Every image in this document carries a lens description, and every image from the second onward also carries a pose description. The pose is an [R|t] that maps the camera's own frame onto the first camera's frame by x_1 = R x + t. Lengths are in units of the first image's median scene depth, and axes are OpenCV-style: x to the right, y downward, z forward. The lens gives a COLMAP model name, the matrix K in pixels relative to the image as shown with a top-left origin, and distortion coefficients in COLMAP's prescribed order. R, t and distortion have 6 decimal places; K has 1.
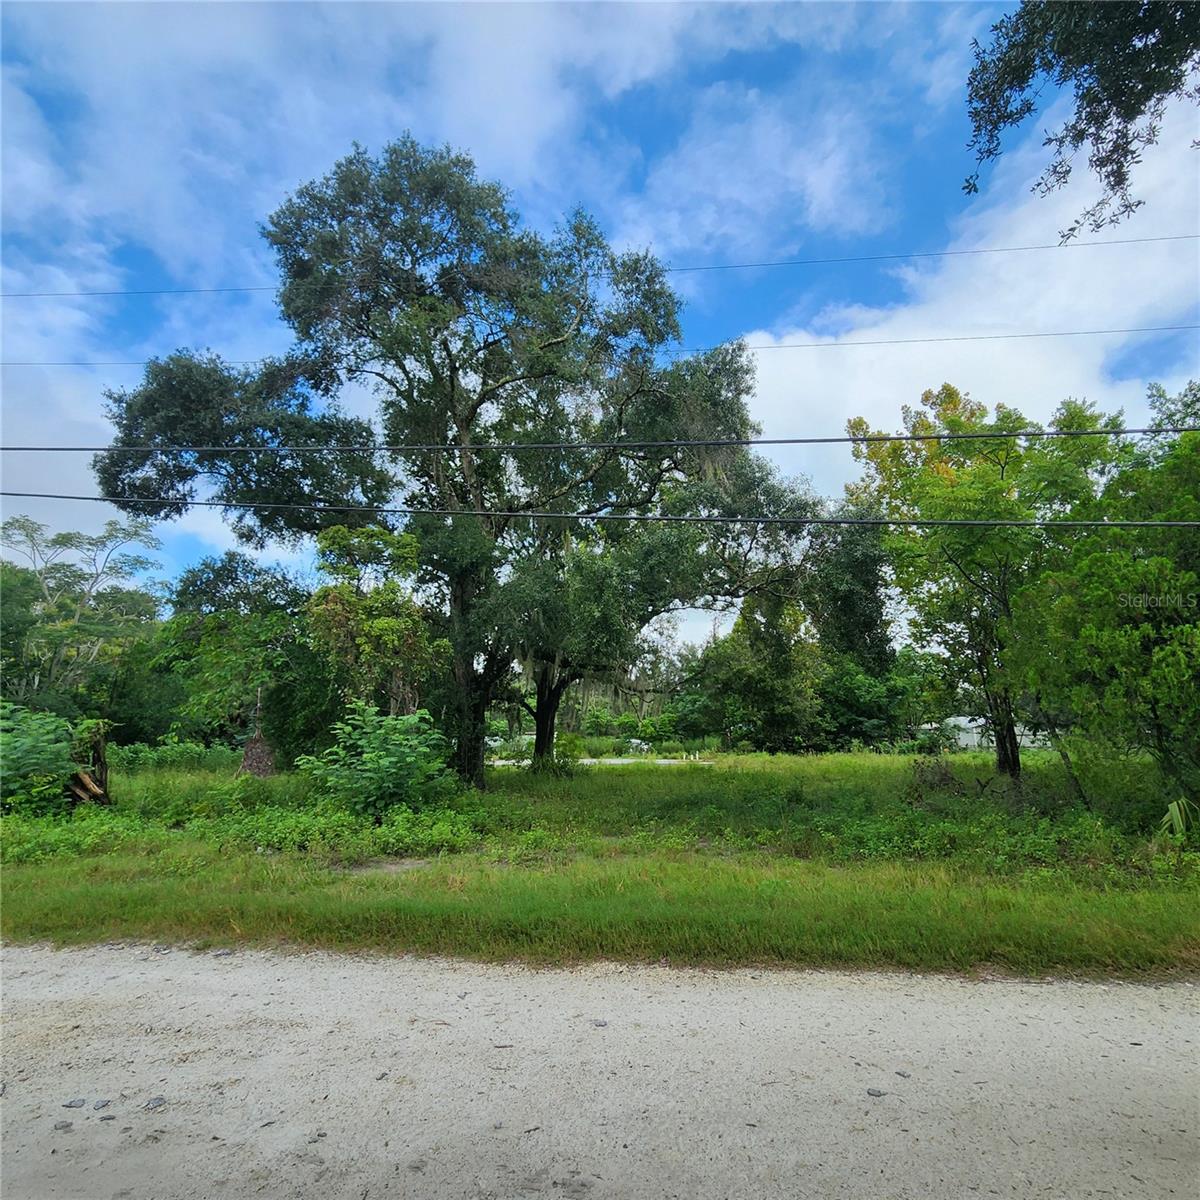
lens RADIAL K [[645.7, 0, 589.4], [0, 645.7, 594.7], [0, 0, 1]] dist [0.002004, -0.000675]
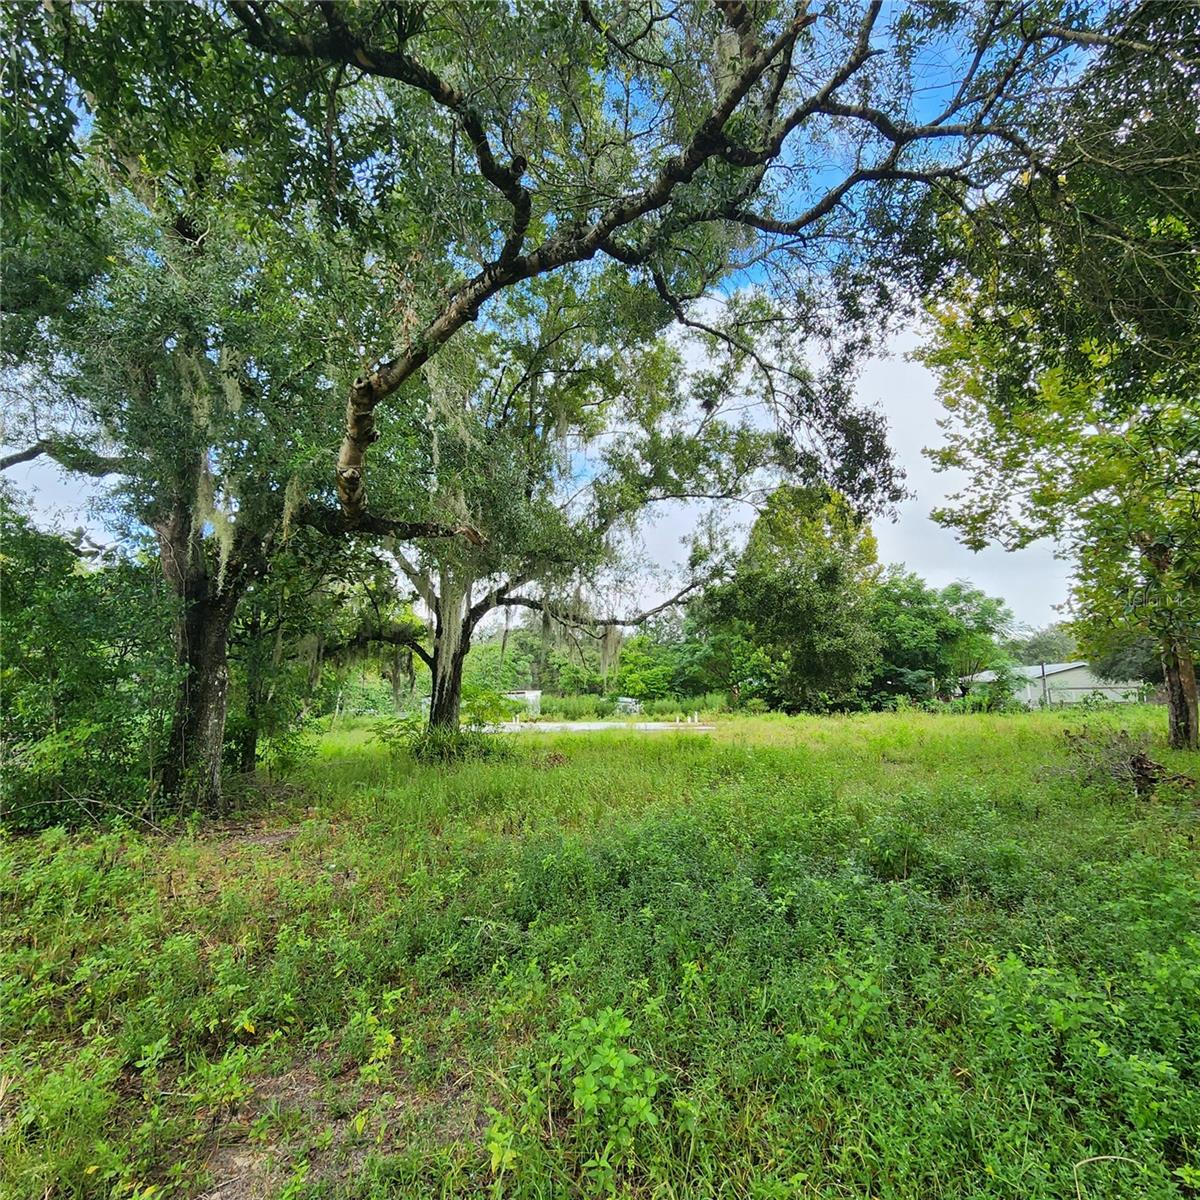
lens RADIAL K [[645.7, 0, 605.2], [0, 645.7, 595.1], [0, 0, 1]] dist [0.002004, -0.000675]
pose [[0.999942, -0.007756, 0.007490, 0.050196], [0.007262, 0.997933, 0.063848, 0.046917], [-0.007970, -0.063790, 0.997932, 0.216006]]
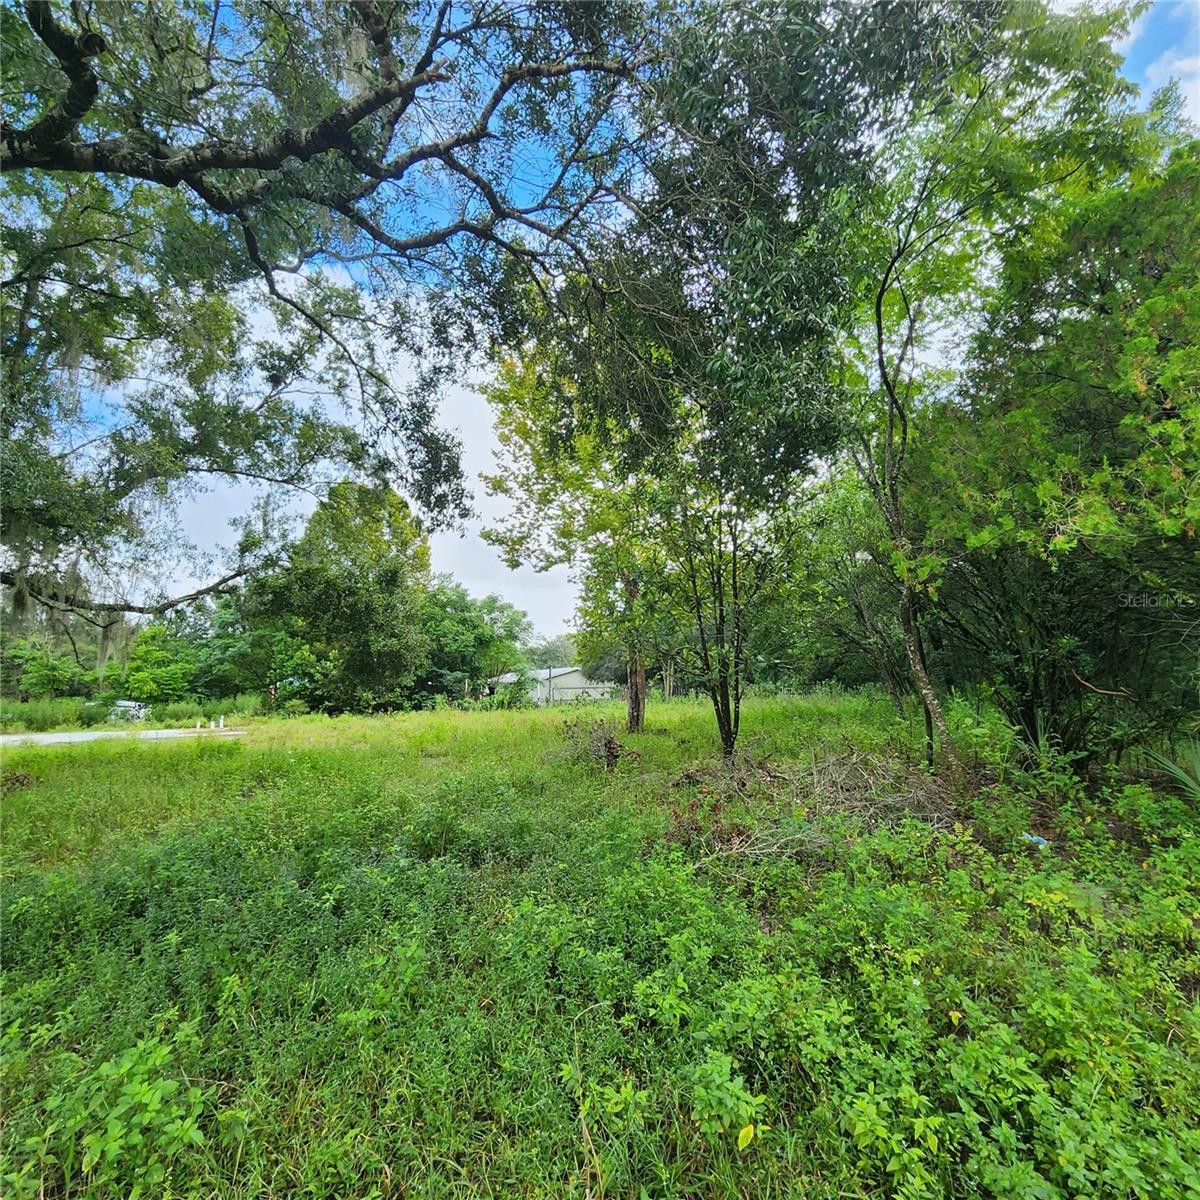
lens RADIAL K [[645.7, 0, 583.4], [0, 645.7, 589.5], [0, 0, 1]] dist [0.002004, -0.000675]
pose [[0.795587, 0.080667, 0.600444, 0.045919], [-0.114800, 0.993213, 0.018675, 0.046902], [-0.594863, -0.083788, 0.799448, 0.213098]]
